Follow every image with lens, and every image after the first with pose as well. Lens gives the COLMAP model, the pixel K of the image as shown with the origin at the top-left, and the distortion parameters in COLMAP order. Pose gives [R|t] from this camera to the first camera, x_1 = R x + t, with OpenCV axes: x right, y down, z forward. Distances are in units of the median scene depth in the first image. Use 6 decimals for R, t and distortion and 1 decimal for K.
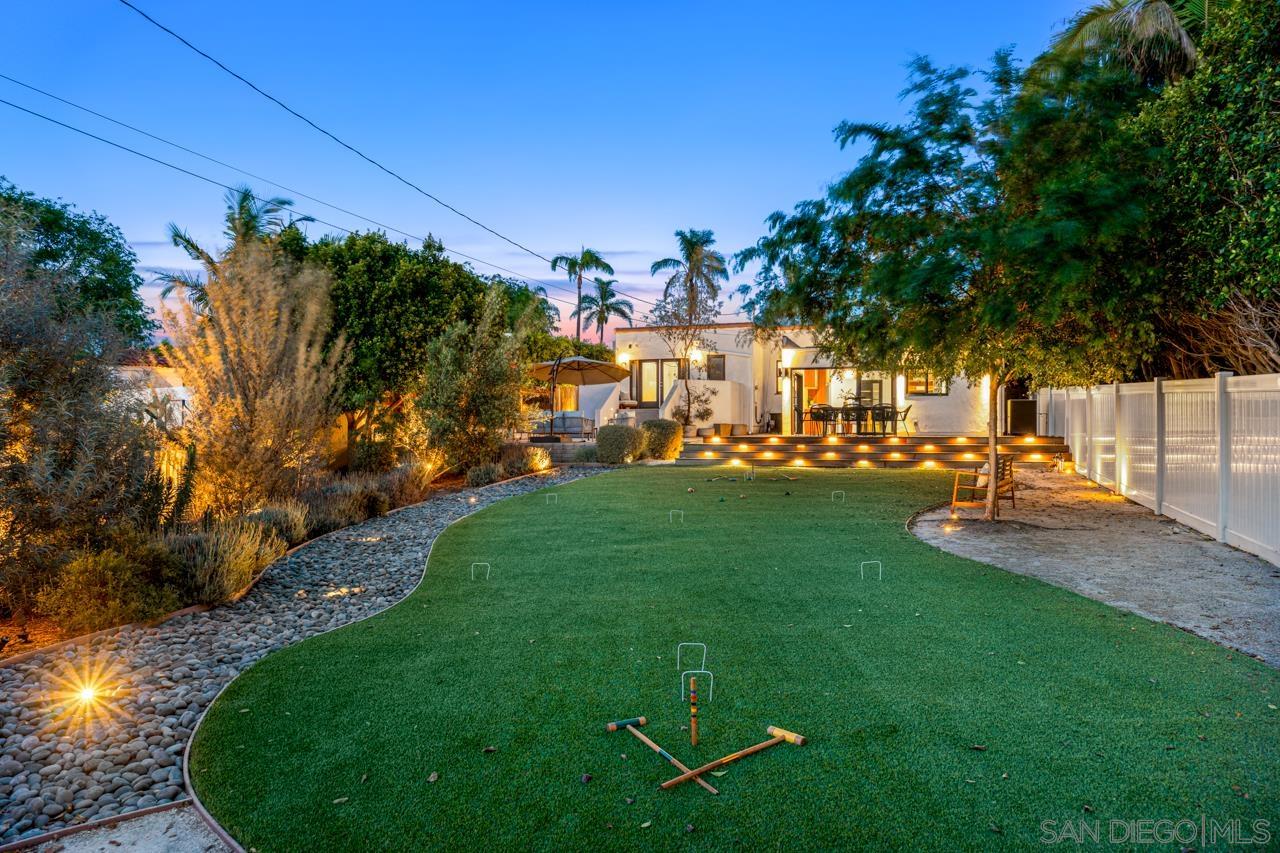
lens RADIAL K [[912.7, 0, 637.1], [0, 912.7, 419.6], [0, 0, 1]] dist [0.049624, 0.000887]
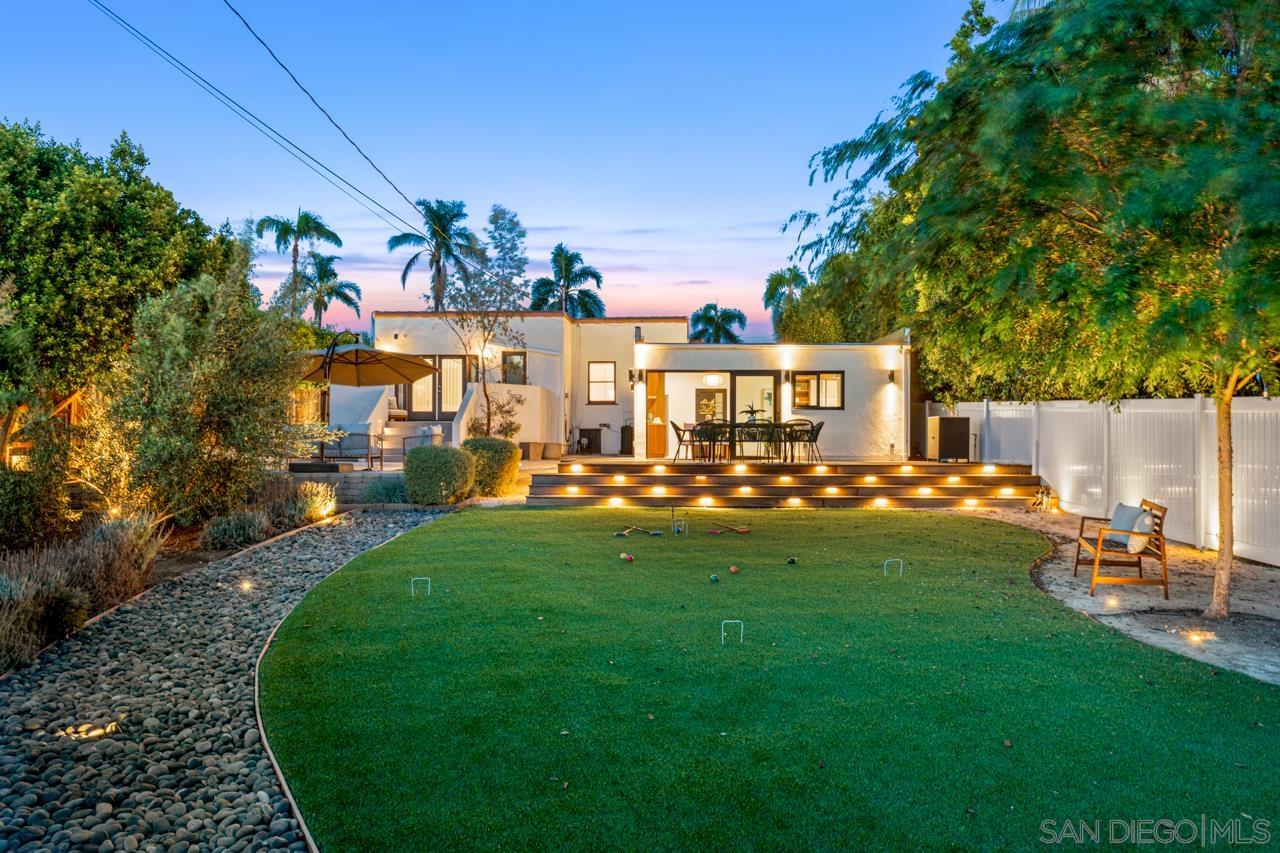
lens RADIAL K [[1008.1, 0, 631.1], [0, 1008.1, 434.9], [0, 0, 1]] dist [0.023621, 0.007764]
pose [[0.955701, 0.007694, 0.294238, -0.097679], [-0.008307, 0.999965, 0.000831, -0.004287], [-0.294221, -0.003238, 0.955732, 0.244291]]
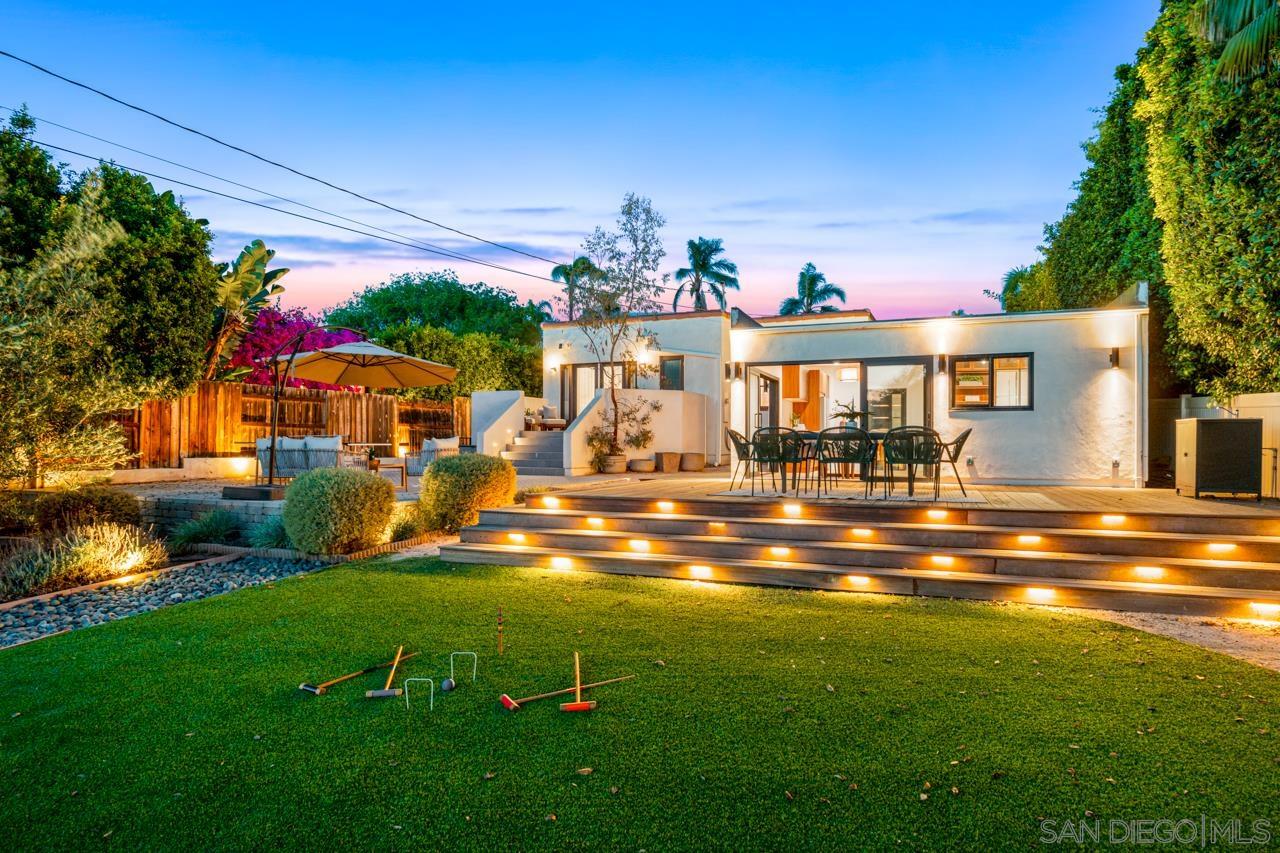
lens RADIAL K [[735.1, 0, 647.2], [0, 735.1, 451.4], [0, 0, 1]] dist [-0.006536, 0.002900]
pose [[0.997308, 0.005064, -0.073146, 0.159174], [-0.003350, 0.999718, 0.023528, -0.012817], [0.073245, -0.023220, 0.997044, 0.605624]]
